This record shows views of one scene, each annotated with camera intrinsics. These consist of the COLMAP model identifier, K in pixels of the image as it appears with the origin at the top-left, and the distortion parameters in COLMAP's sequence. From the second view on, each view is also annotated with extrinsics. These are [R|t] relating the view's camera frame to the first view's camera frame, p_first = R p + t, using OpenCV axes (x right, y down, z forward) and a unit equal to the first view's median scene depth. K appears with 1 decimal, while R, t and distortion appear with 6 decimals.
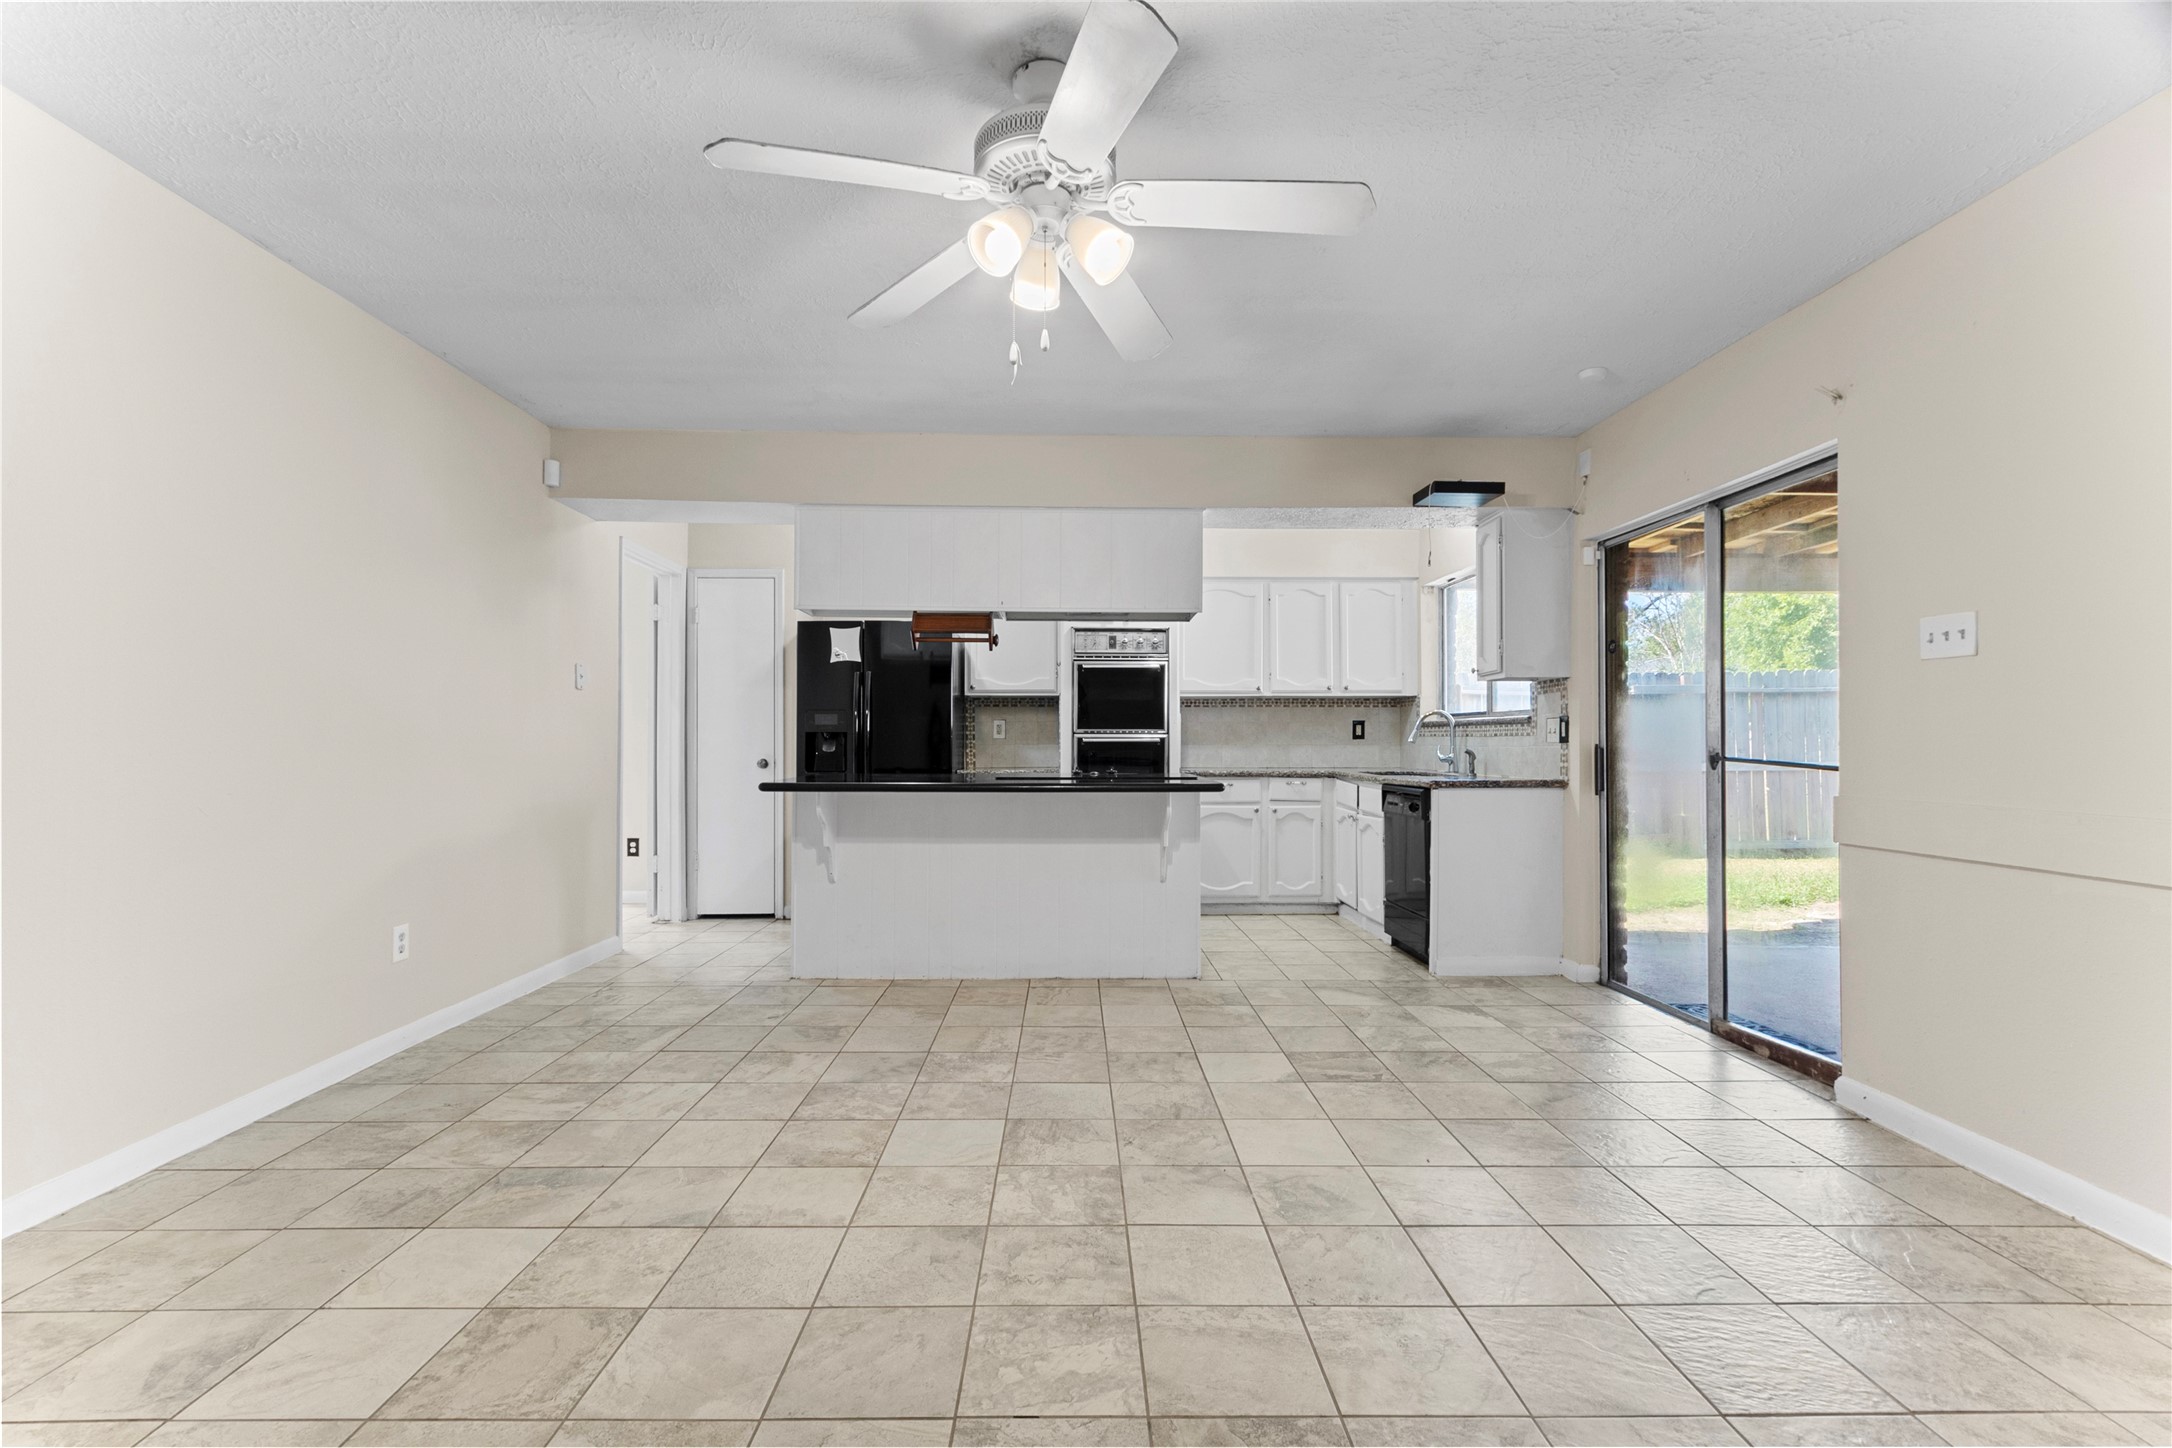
lens RADIAL K [[989.0, 0, 1089.4], [0, 989.0, 739.9], [0, 0, 1]] dist [0.002833, 0.000537]
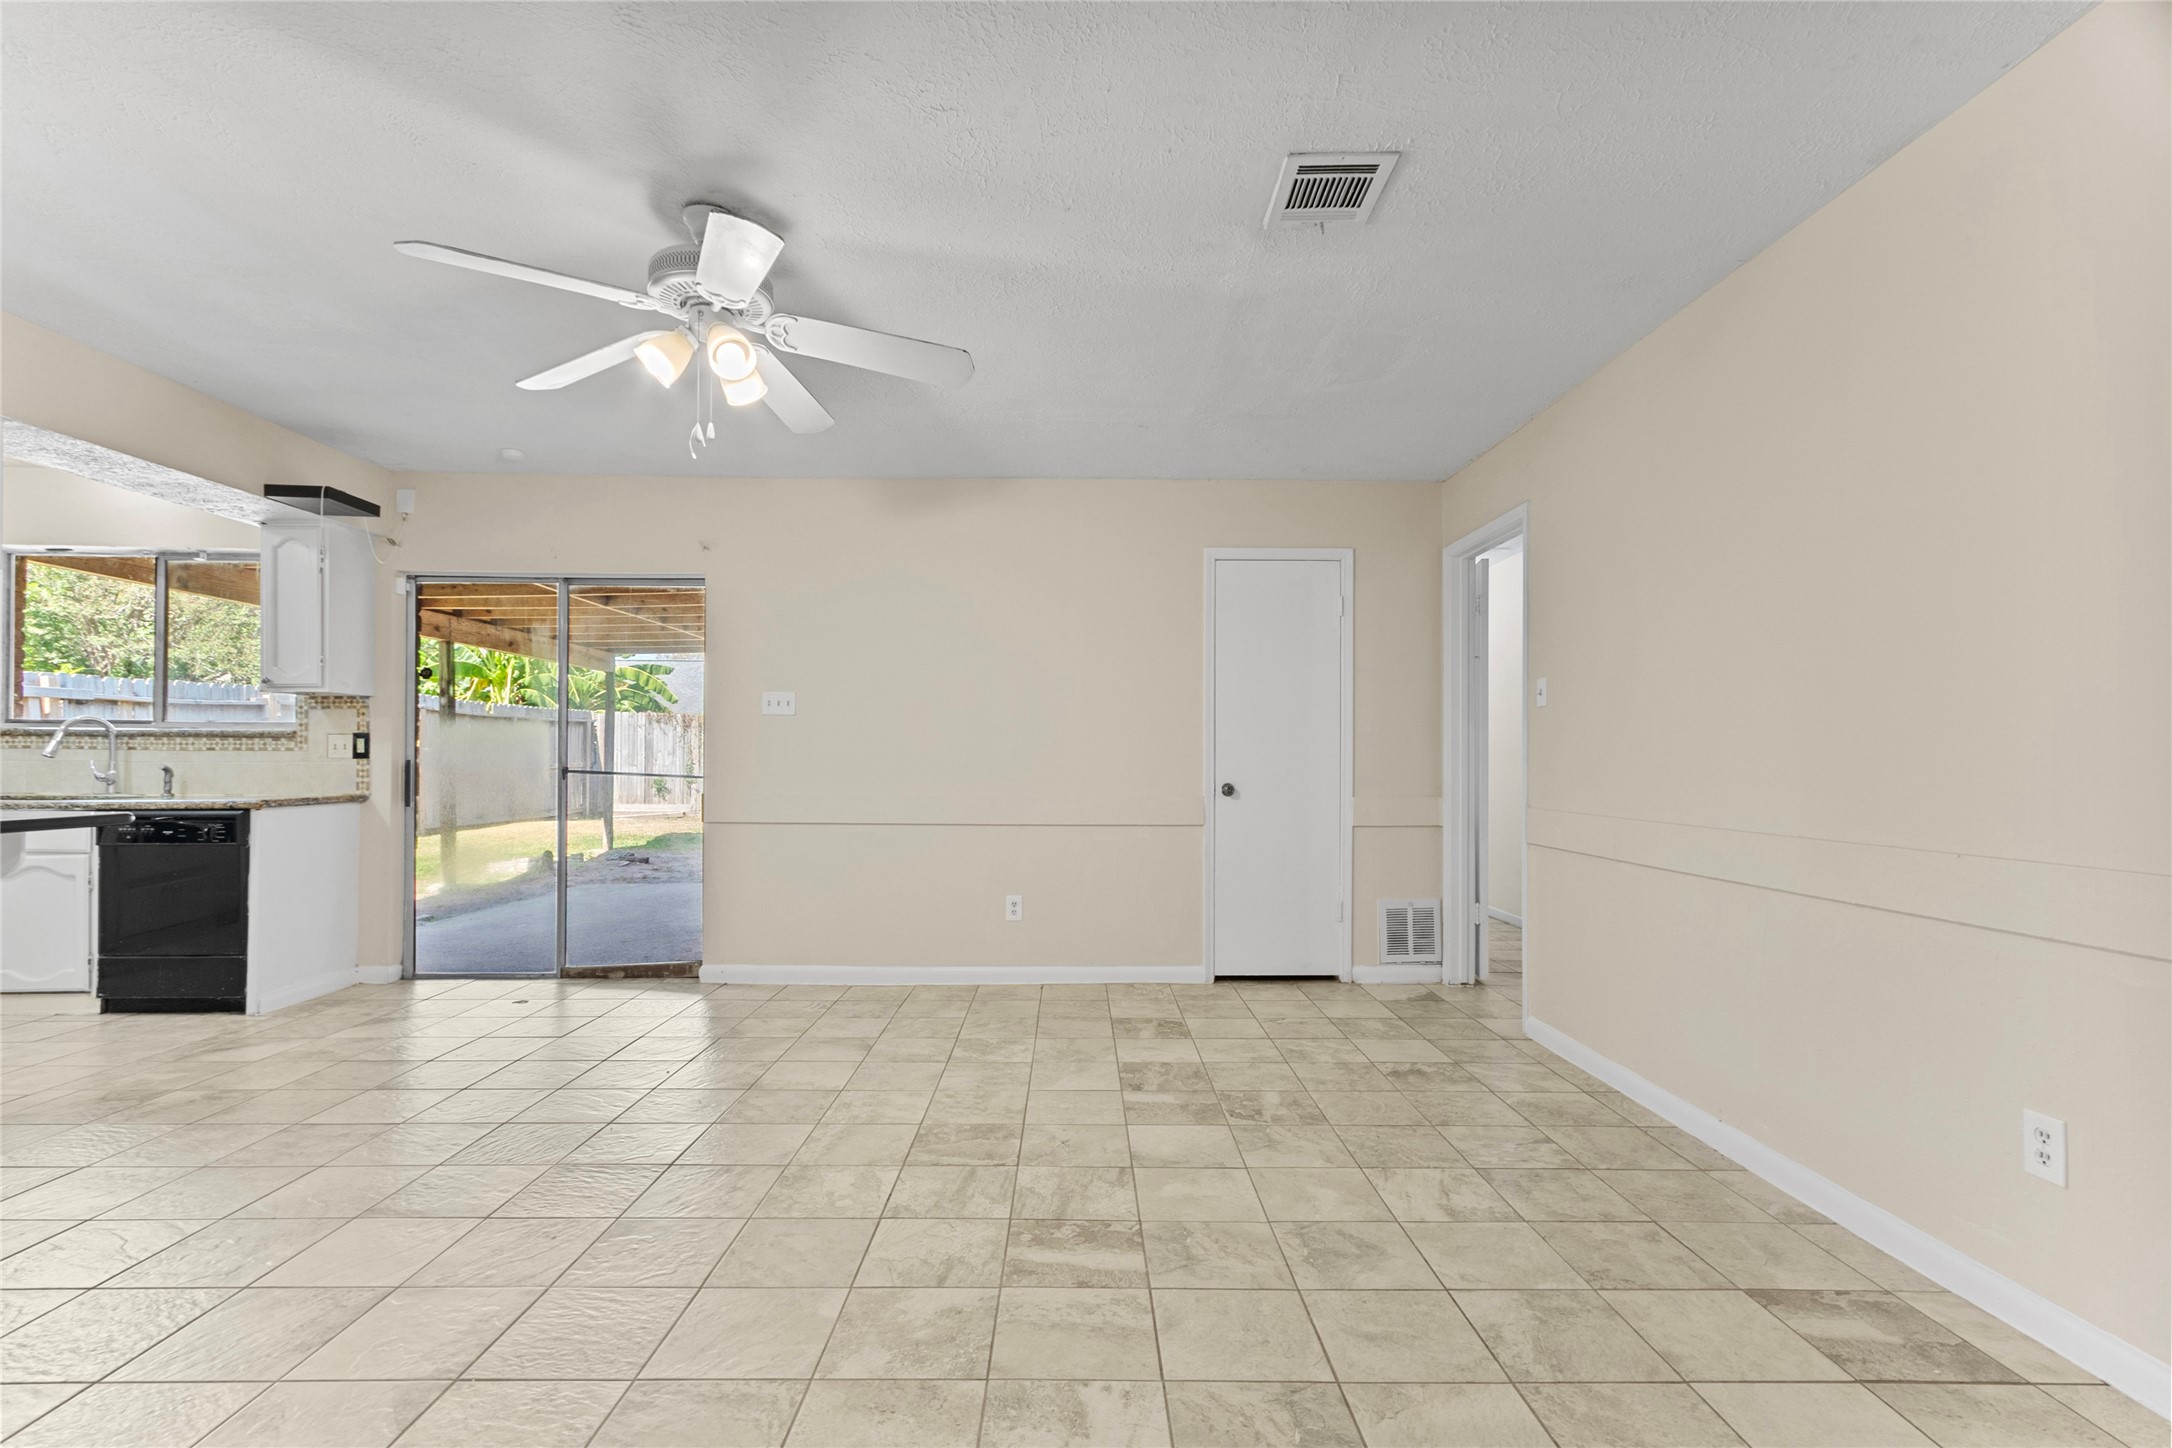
lens RADIAL K [[987.2, 0, 1092.4], [0, 987.2, 752.7], [0, 0, 1]] dist [-0.000509, -0.000197]
pose [[-0.001862, 0.006085, 0.999980, -0.526366], [-0.008770, 0.999943, -0.006101, -0.003600], [-0.999960, -0.008781, -0.001808, 0.222949]]
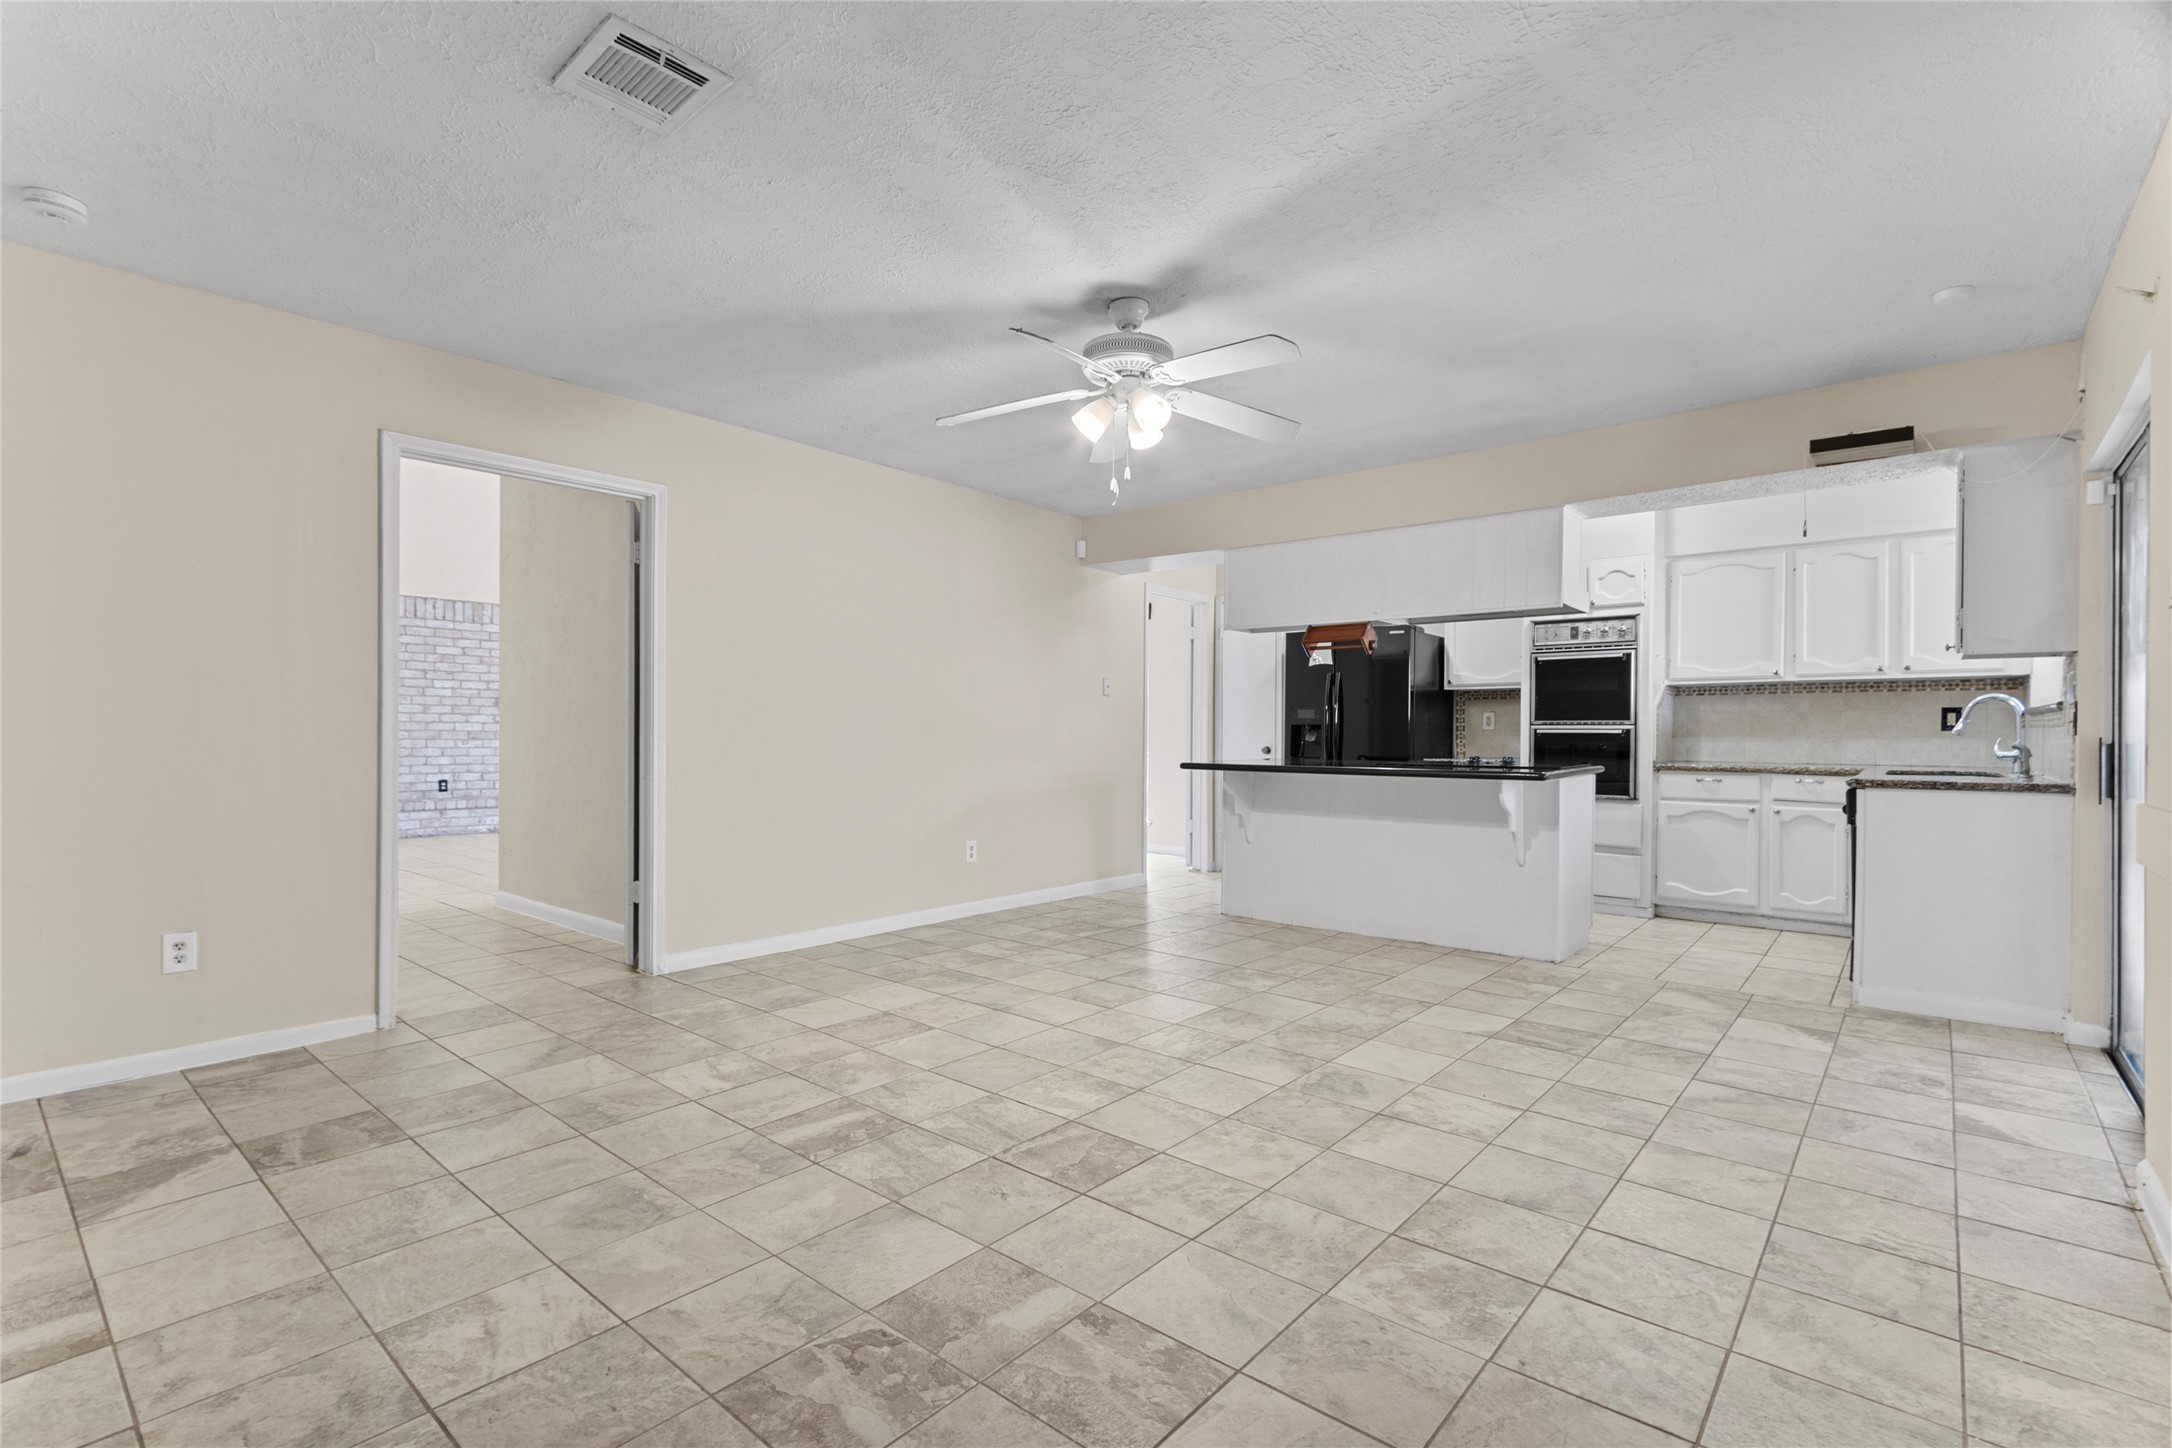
lens RADIAL K [[999.4, 0, 1083.1], [0, 999.4, 737.0], [0, 0, 1]] dist [0.001830, -0.000146]
pose [[0.744907, 0.005036, -0.667149, 0.402136], [-0.001127, 0.999980, 0.006290, 0.000039], [0.667167, -0.003933, 0.744898, -0.093600]]
